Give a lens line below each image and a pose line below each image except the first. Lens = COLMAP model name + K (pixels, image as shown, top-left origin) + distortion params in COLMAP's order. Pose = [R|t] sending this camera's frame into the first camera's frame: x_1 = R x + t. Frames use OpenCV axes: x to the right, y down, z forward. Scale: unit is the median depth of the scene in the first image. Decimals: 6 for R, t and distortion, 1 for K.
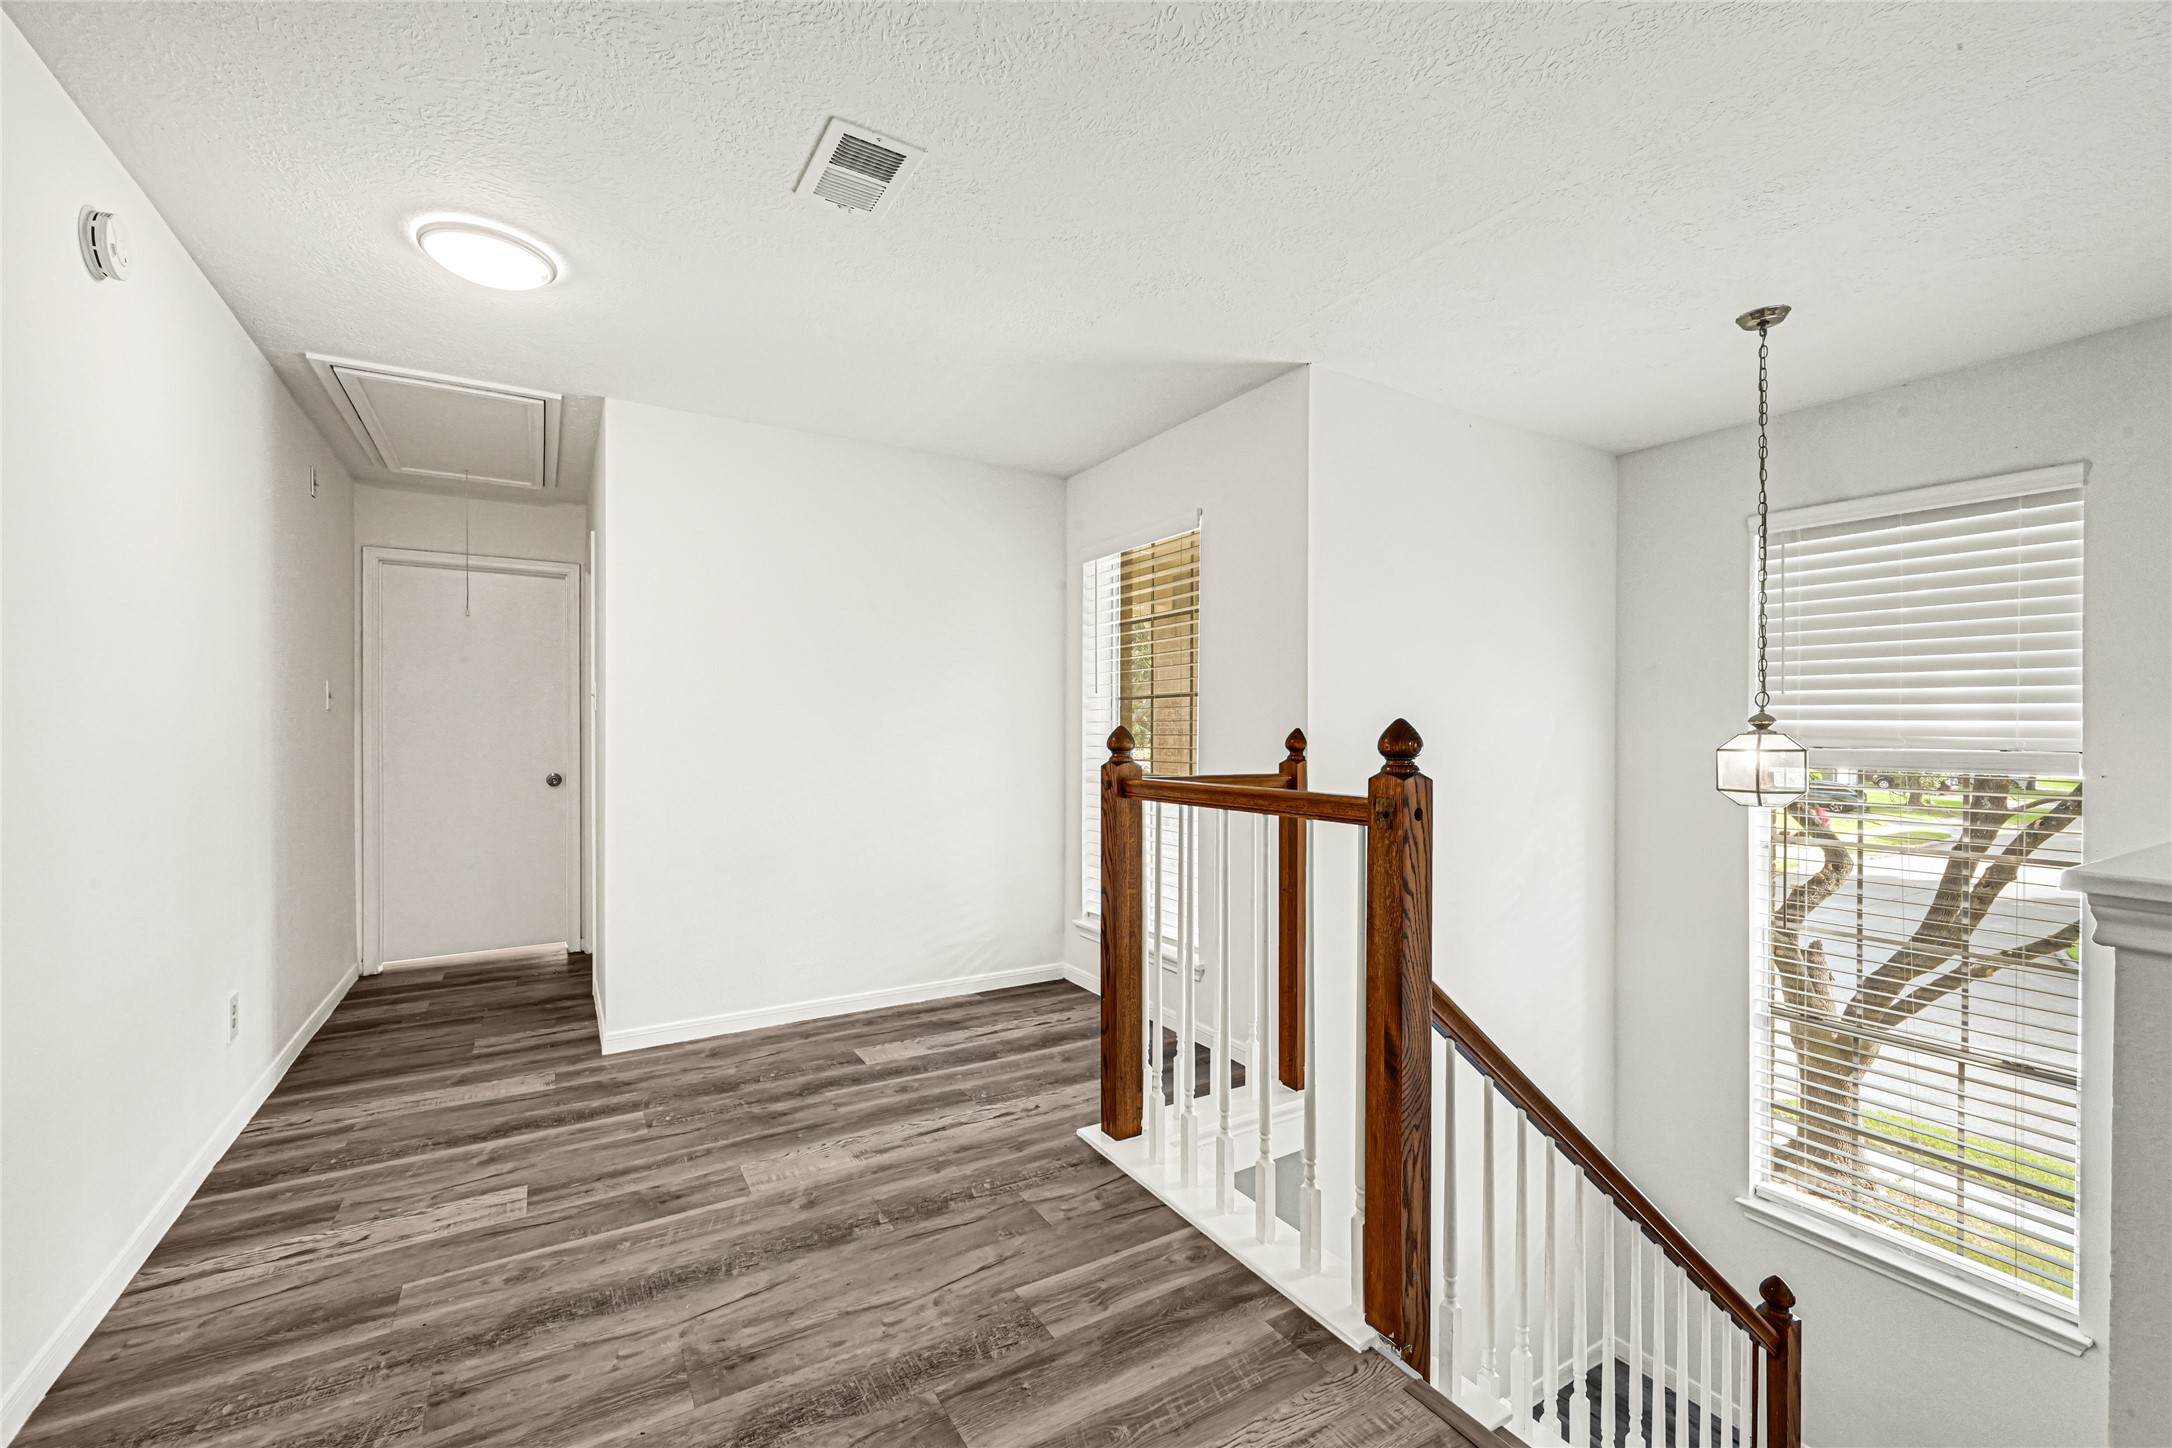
lens RADIAL K [[898.3, 0, 1095.1], [0, 898.3, 728.4], [0, 0, 1]] dist [0.001078, 0.000521]
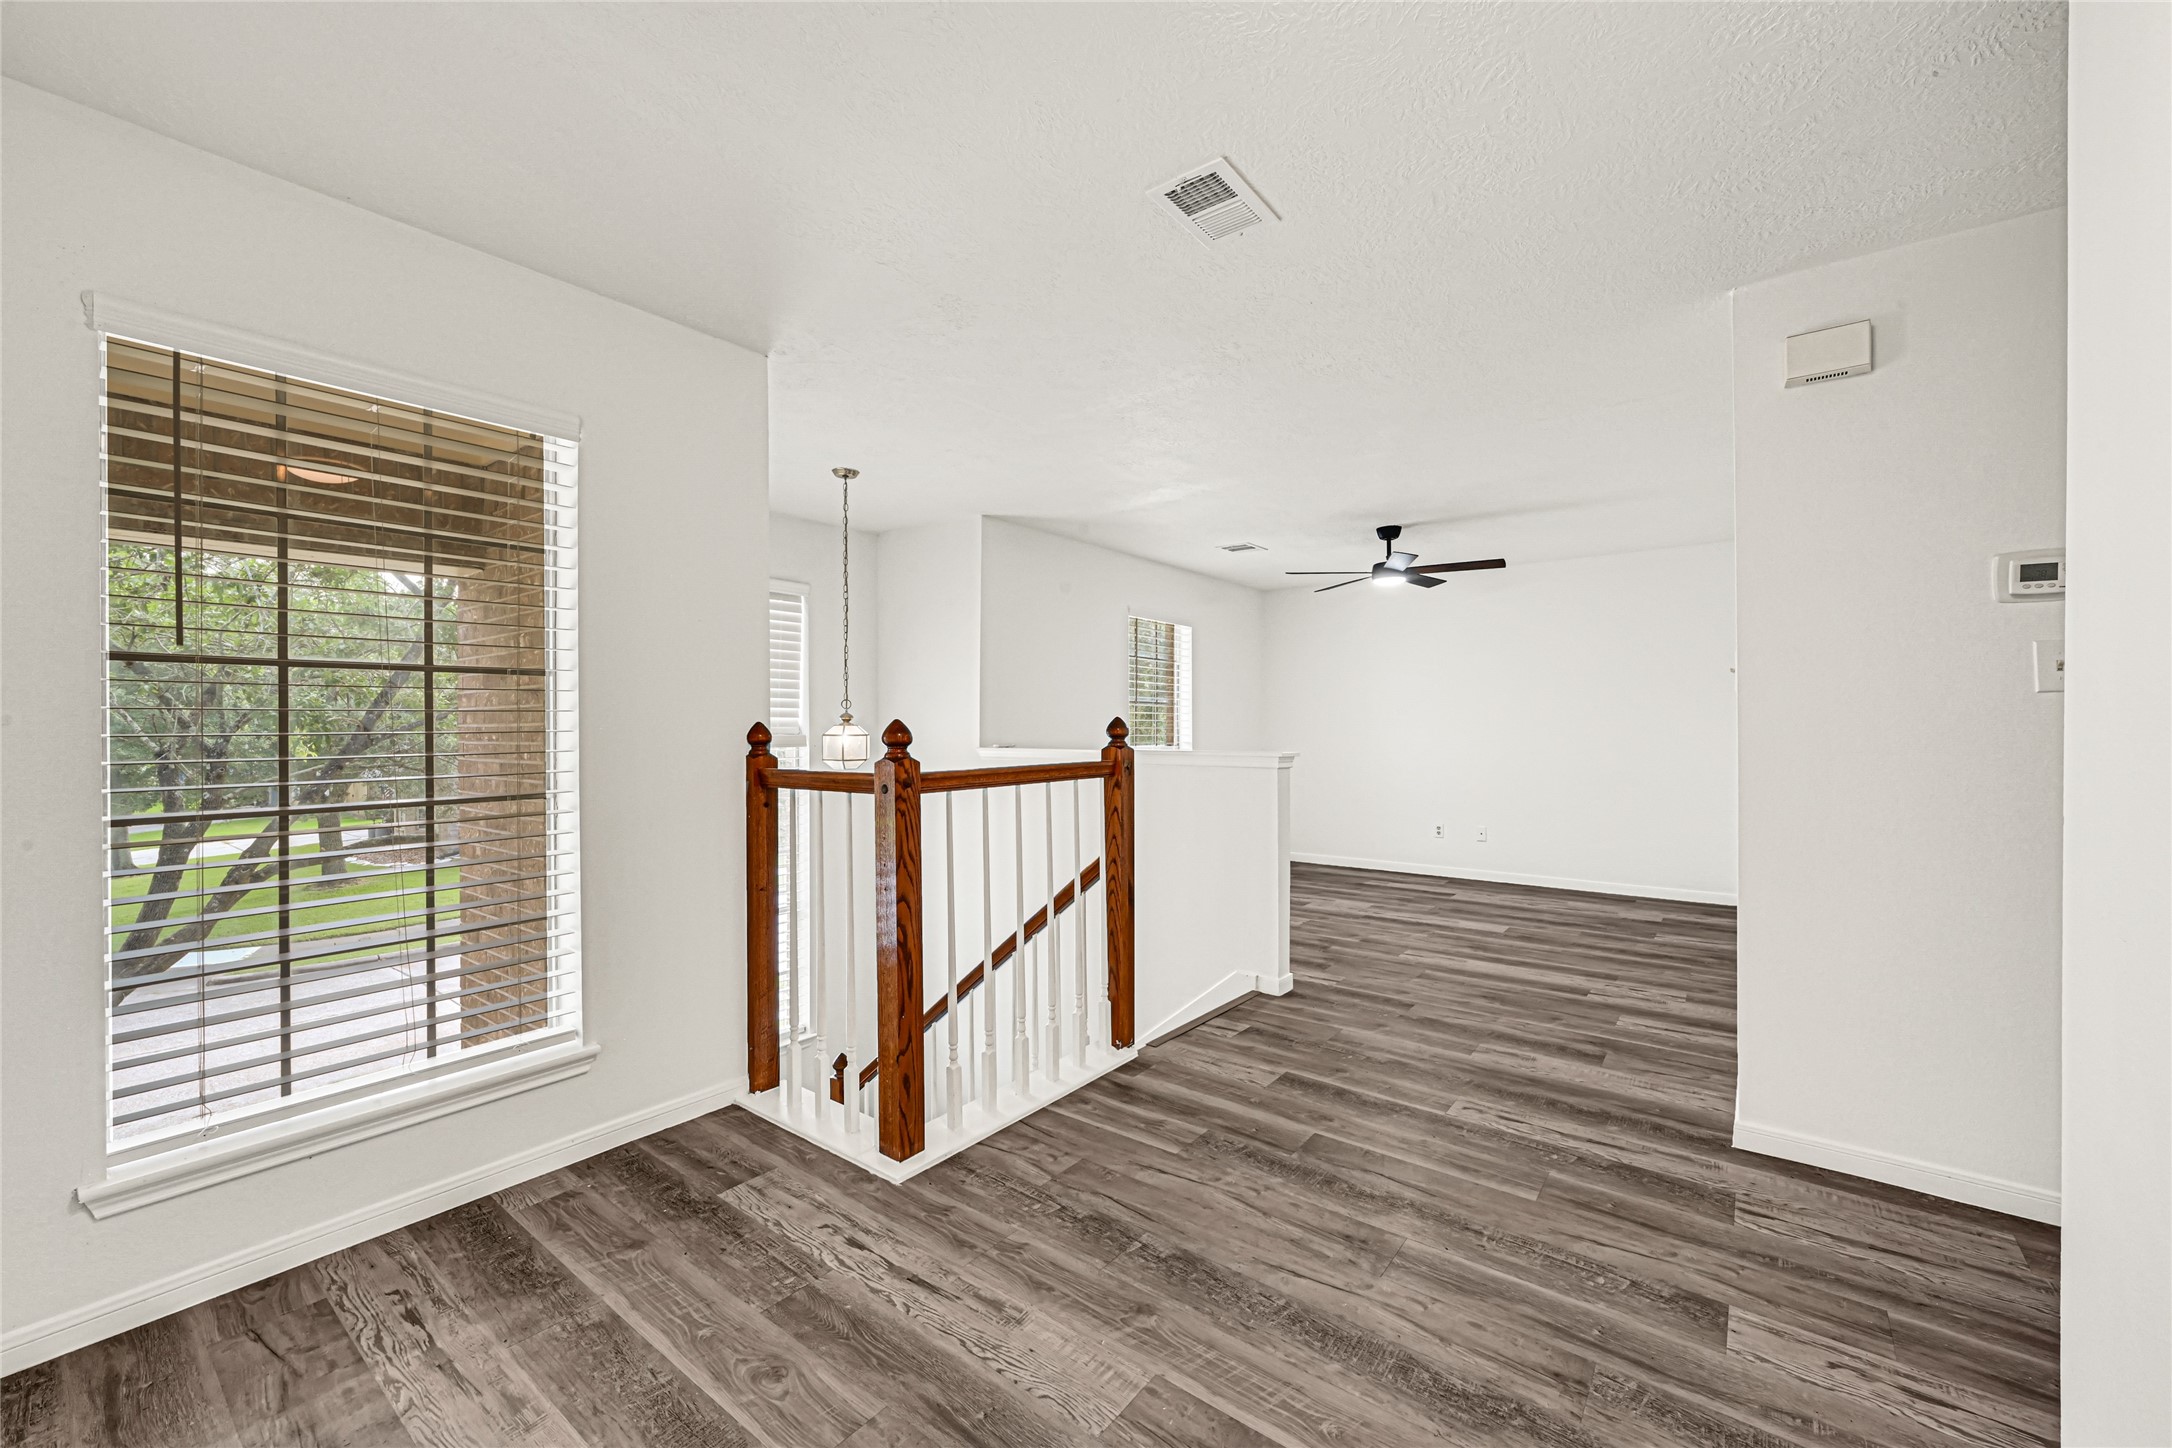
lens RADIAL K [[881.1, 0, 1081.2], [0, 881.1, 719.2], [0, 0, 1]] dist [0.000955, 0.000291]
pose [[-0.356489, 0.004706, 0.934288, -1.038582], [0.001352, 0.999989, -0.004521, 0.003611], [-0.934299, -0.000349, -0.356491, 1.334413]]
